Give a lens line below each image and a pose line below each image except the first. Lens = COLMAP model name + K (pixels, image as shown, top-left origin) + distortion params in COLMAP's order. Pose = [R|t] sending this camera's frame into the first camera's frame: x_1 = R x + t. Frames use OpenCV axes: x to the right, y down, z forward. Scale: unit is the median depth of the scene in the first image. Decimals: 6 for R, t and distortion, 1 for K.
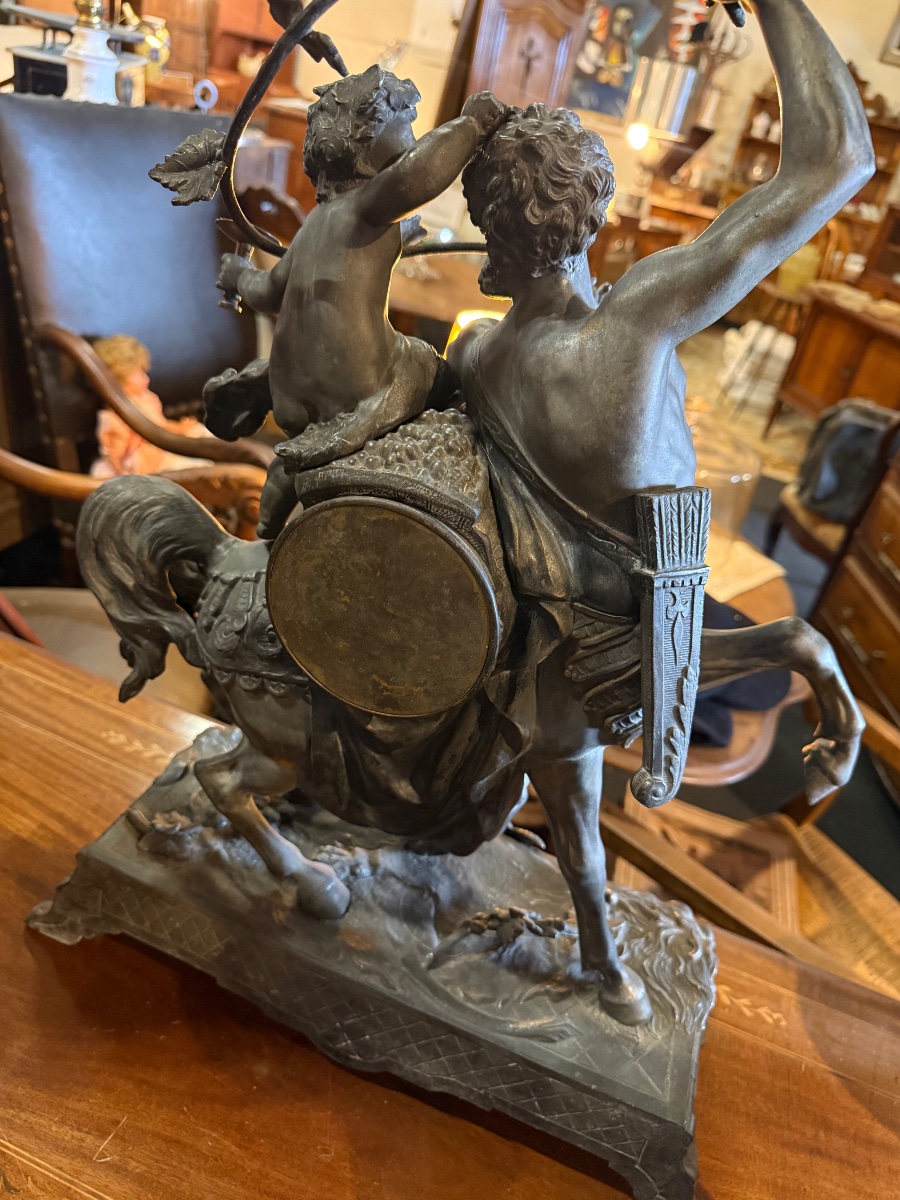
lens RADIAL K [[899.6, 0, 442.3], [0, 899.6, 616.5], [0, 0, 1]] dist [-0.010789, -0.009616]
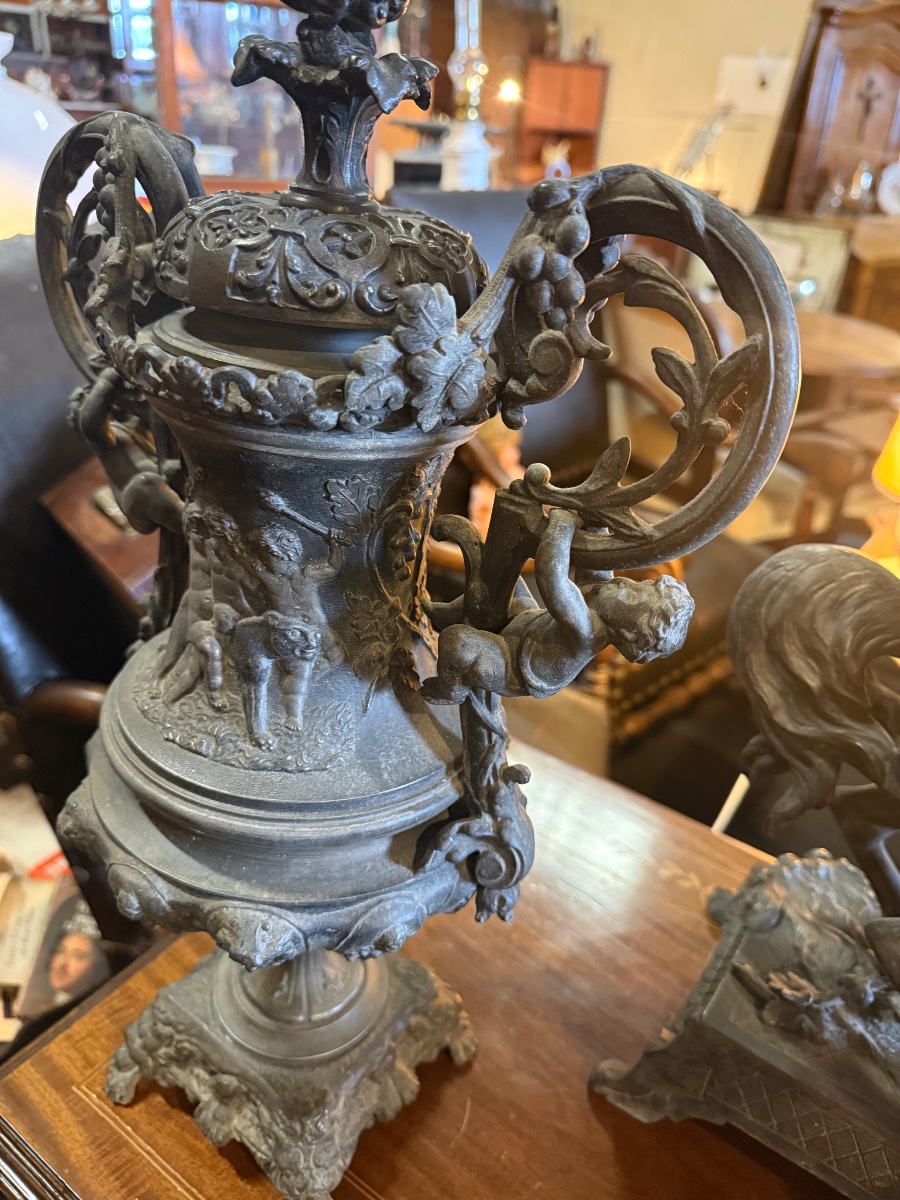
lens RADIAL K [[899.6, 0, 442.3], [0, 899.6, 616.5], [0, 0, 1]] dist [-0.010789, -0.009616]
pose [[0.951864, 0.008263, -0.306409, -0.366787], [-0.031146, 0.997070, -0.069867, -0.027868], [0.304934, 0.076048, 0.949332, 0.151381]]
